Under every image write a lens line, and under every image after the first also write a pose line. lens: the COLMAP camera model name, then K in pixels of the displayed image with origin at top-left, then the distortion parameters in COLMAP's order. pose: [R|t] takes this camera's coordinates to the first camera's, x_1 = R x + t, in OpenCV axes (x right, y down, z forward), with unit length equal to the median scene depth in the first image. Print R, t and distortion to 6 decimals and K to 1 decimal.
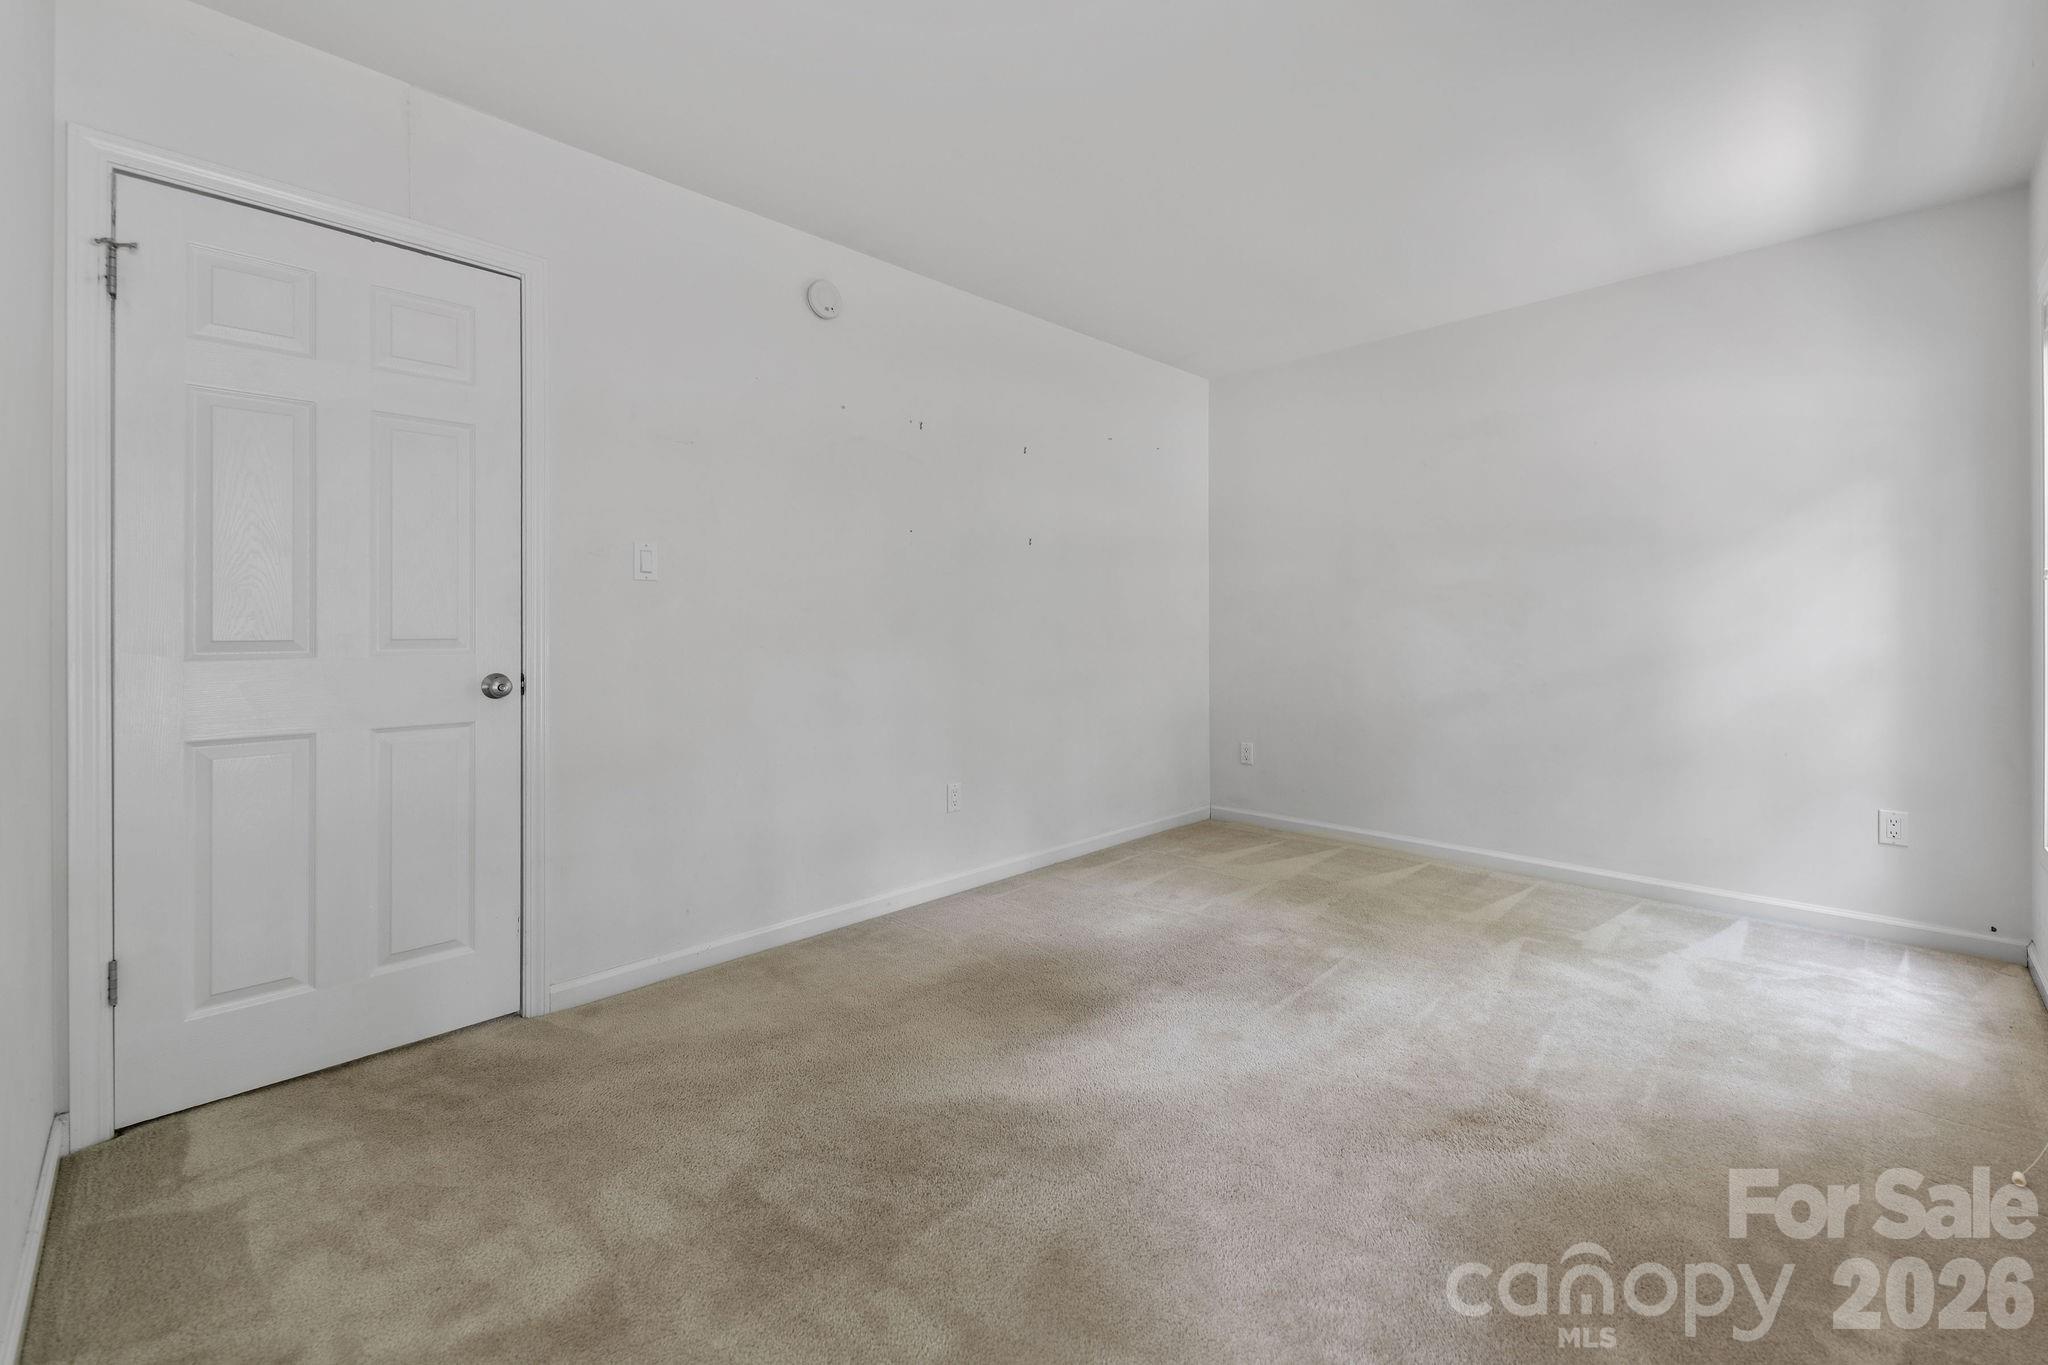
lens RADIAL K [[839.8, 0, 1028.3], [0, 839.8, 652.9], [0, 0, 1]] dist [0.012396, -0.009201]
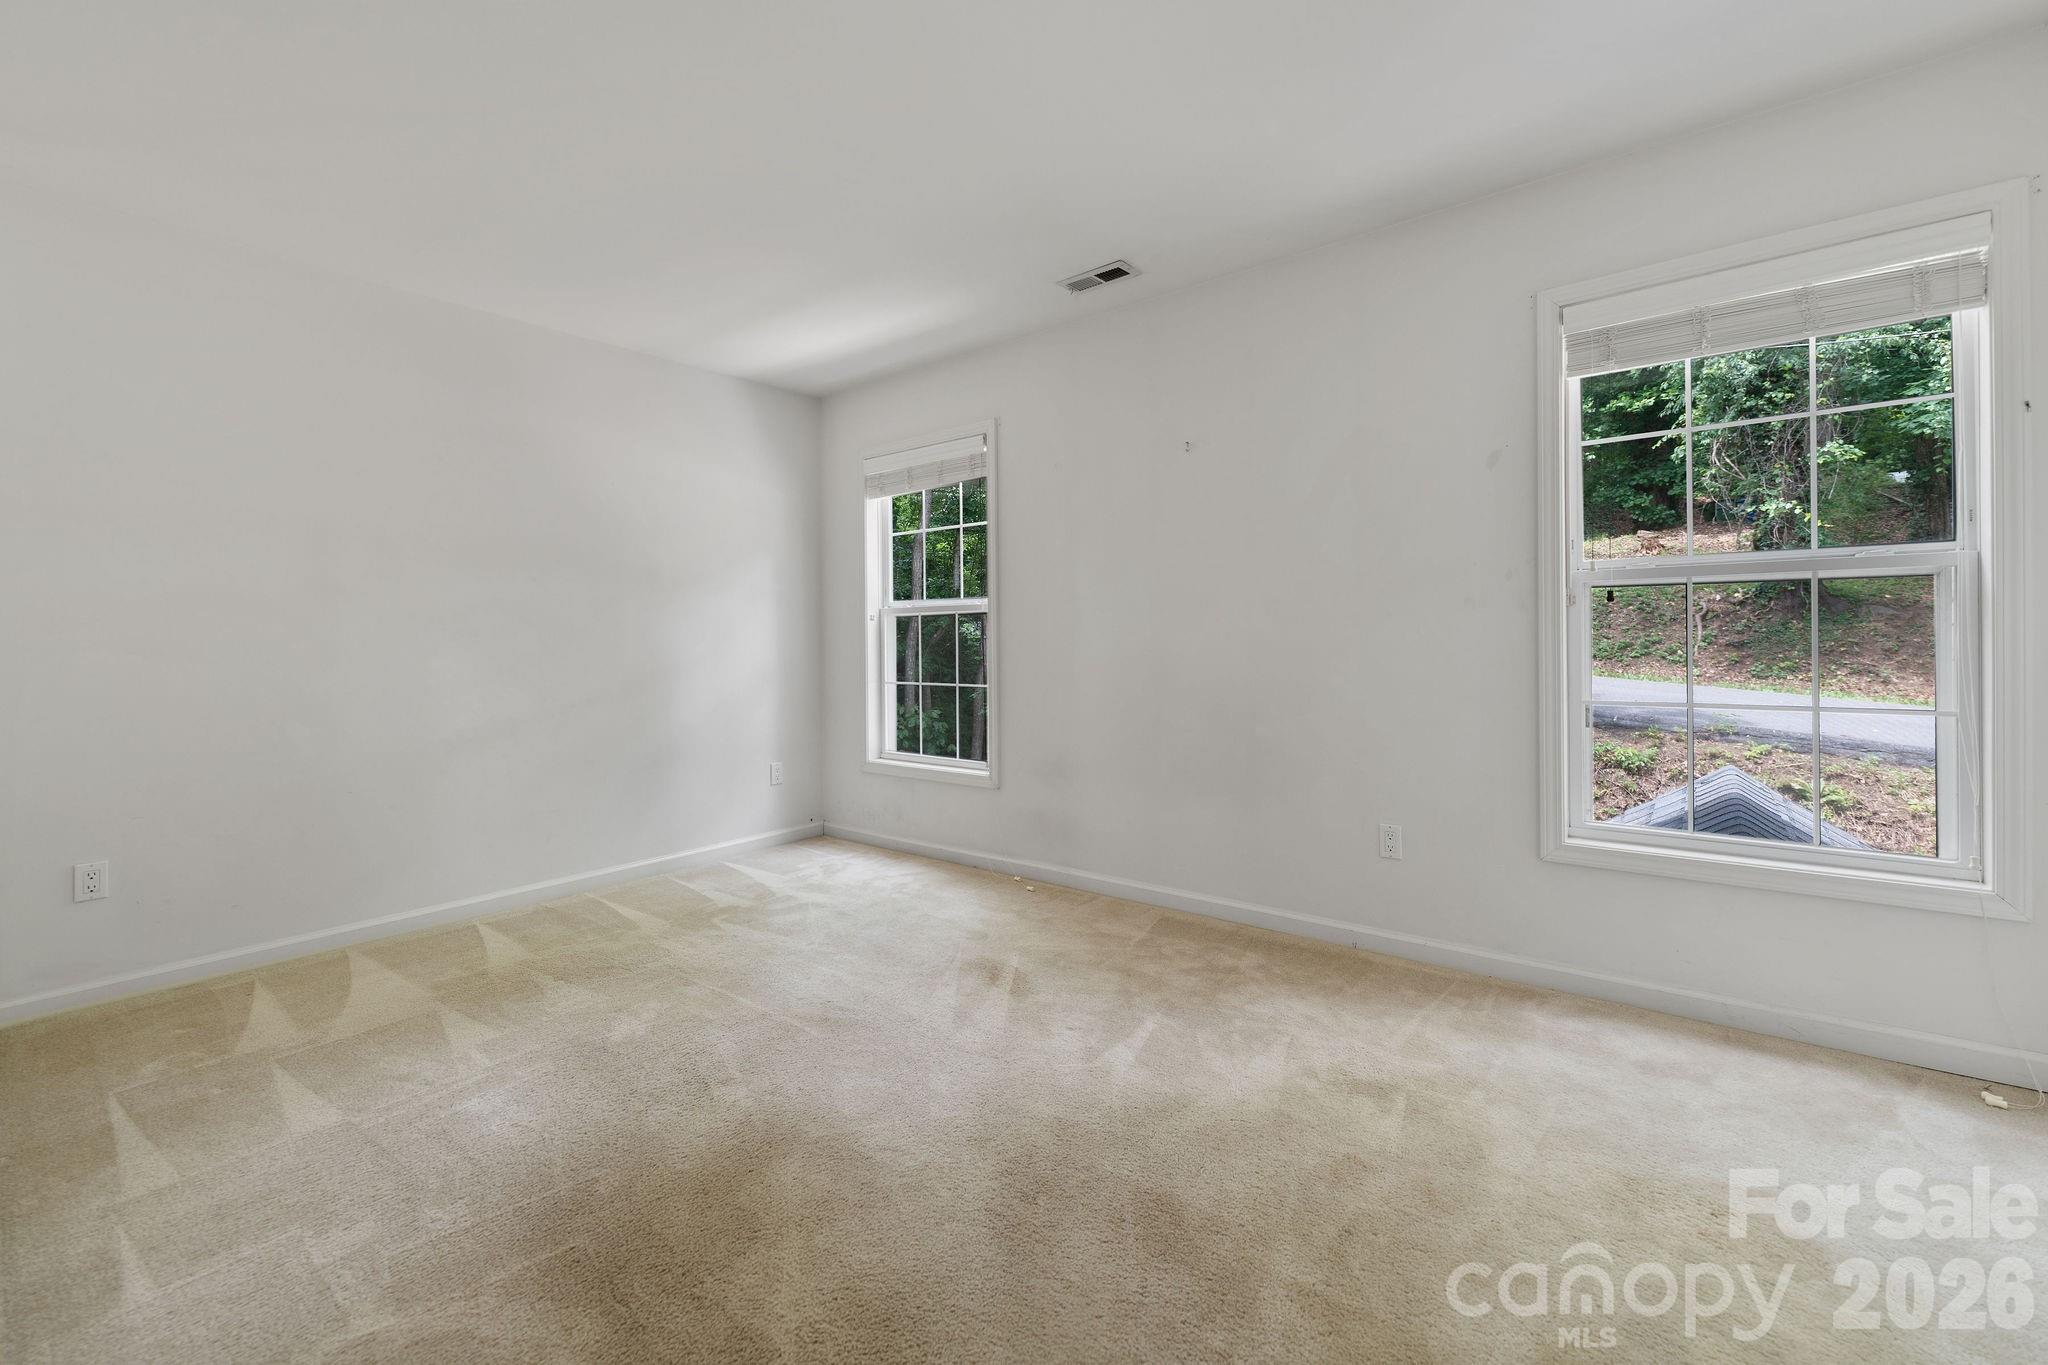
lens RADIAL K [[839.8, 0, 1028.3], [0, 839.8, 652.9], [0, 0, 1]] dist [0.012396, -0.009201]
pose [[-0.112877, -0.011737, 0.993540, -0.600171], [0.042692, 0.998950, 0.016651, -0.026321], [-0.992691, 0.044295, -0.112257, 0.691734]]
